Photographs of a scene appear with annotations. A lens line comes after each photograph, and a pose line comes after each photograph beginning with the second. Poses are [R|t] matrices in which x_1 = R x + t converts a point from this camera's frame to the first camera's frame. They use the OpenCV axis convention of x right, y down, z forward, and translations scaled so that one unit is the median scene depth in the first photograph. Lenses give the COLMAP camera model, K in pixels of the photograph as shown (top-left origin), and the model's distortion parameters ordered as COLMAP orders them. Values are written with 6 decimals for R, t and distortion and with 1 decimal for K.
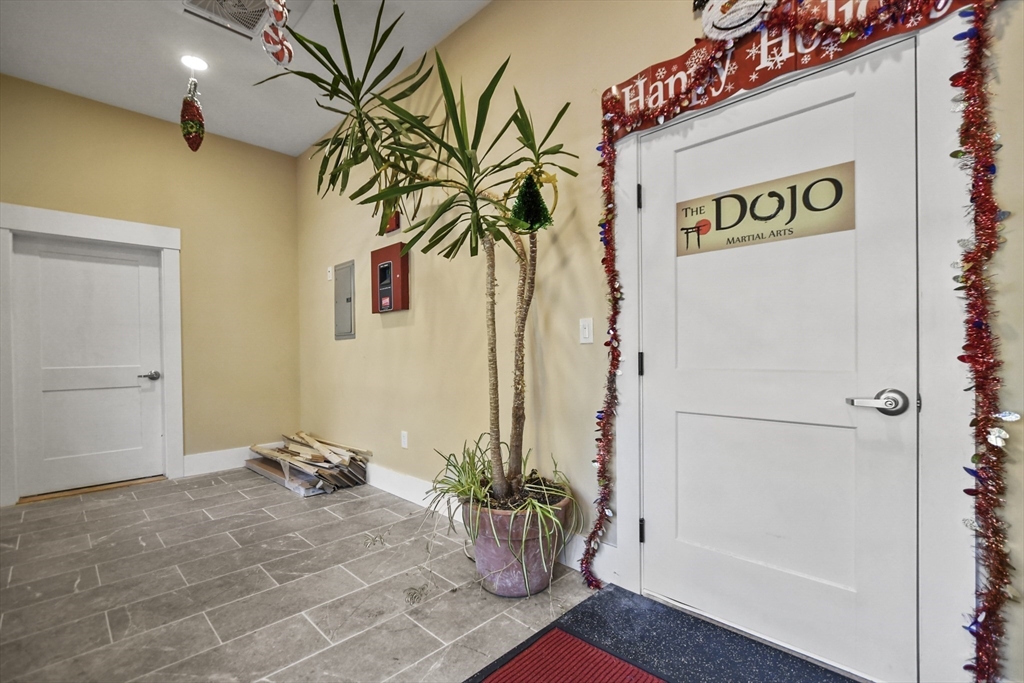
lens RADIAL K [[455.0, 0, 504.7], [0, 455.0, 360.4], [0, 0, 1]] dist [-0.002270, -0.000061]
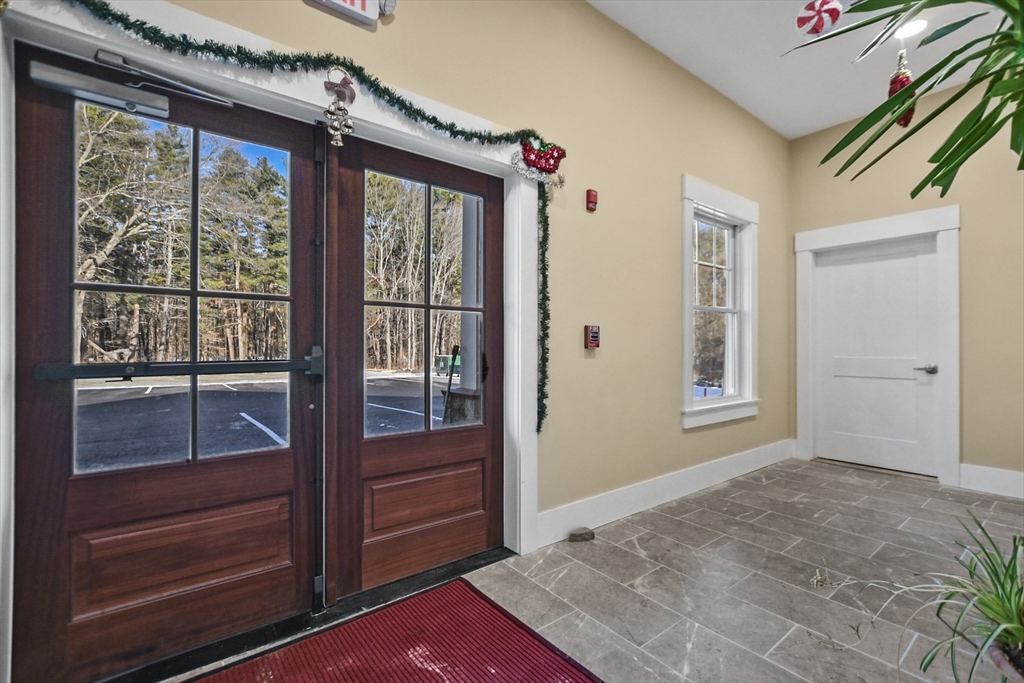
lens RADIAL K [[450.9, 0, 510.1], [0, 450.9, 346.4], [0, 0, 1]] dist [-0.004128, -0.000442]
pose [[-0.122925, 0.007720, -0.992386, 0.295365], [-0.022511, 0.999691, 0.010565, -0.004416], [0.992161, 0.023639, -0.122714, 0.289078]]
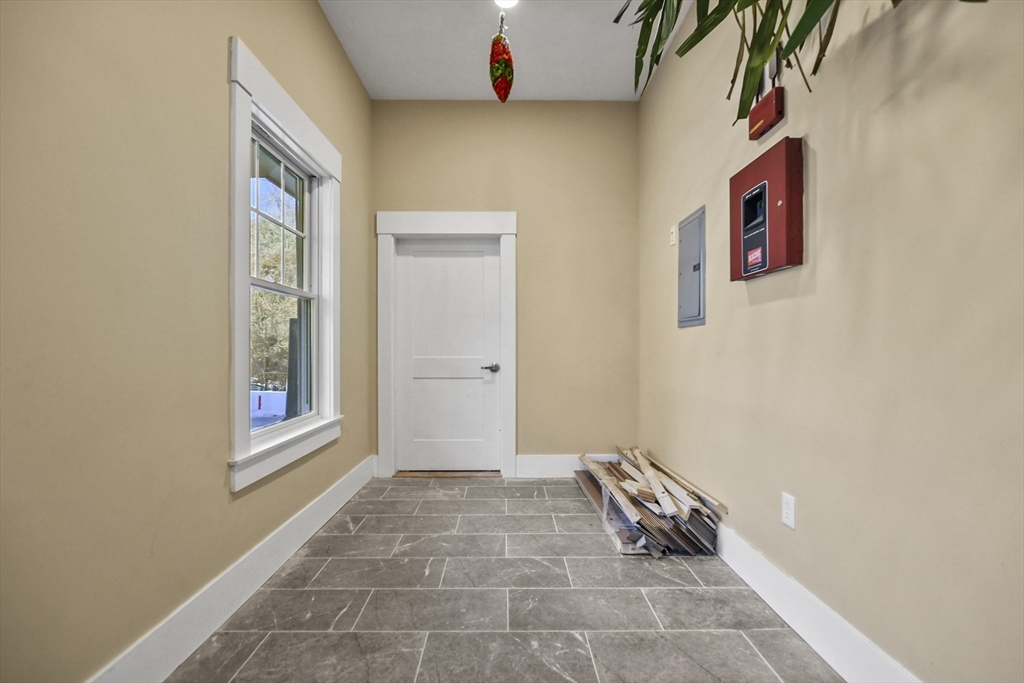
lens RADIAL K [[450.9, 0, 510.1], [0, 450.9, 346.4], [0, 0, 1]] dist [-0.004128, -0.000442]
pose [[0.716600, 0.009623, -0.697418, -0.086097], [-0.022533, 0.999702, -0.009358, -0.004226], [0.697120, 0.022421, 0.716604, 0.382915]]
